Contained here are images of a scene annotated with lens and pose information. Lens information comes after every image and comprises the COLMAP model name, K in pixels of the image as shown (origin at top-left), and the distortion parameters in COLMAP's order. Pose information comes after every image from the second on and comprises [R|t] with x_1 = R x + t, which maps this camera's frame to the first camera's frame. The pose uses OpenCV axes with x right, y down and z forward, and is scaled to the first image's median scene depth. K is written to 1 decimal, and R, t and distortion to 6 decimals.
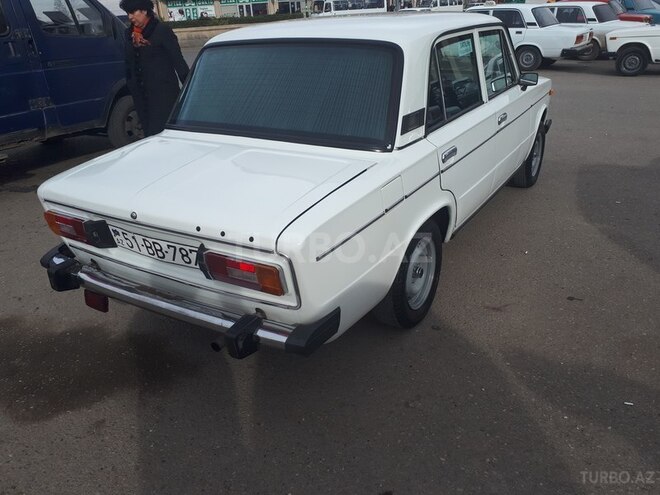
lens RADIAL K [[520.6, 0, 333.6], [0, 520.6, 245.4], [0, 0, 1]] dist [0.001974, -0.023674]
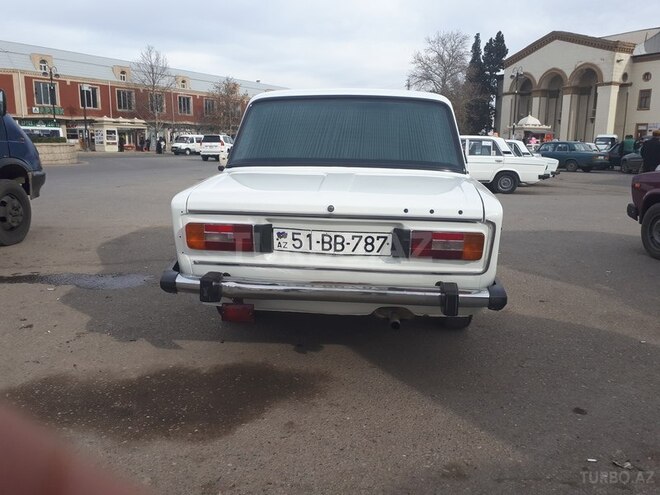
lens RADIAL K [[520.6, 0, 327.8], [0, 520.6, 246.5], [0, 0, 1]] dist [0.001974, -0.023674]
pose [[0.911638, -0.038393, 0.409196, -0.761908], [0.127808, 0.972746, -0.193471, 0.213053], [-0.390616, 0.228675, 0.891699, 0.025948]]
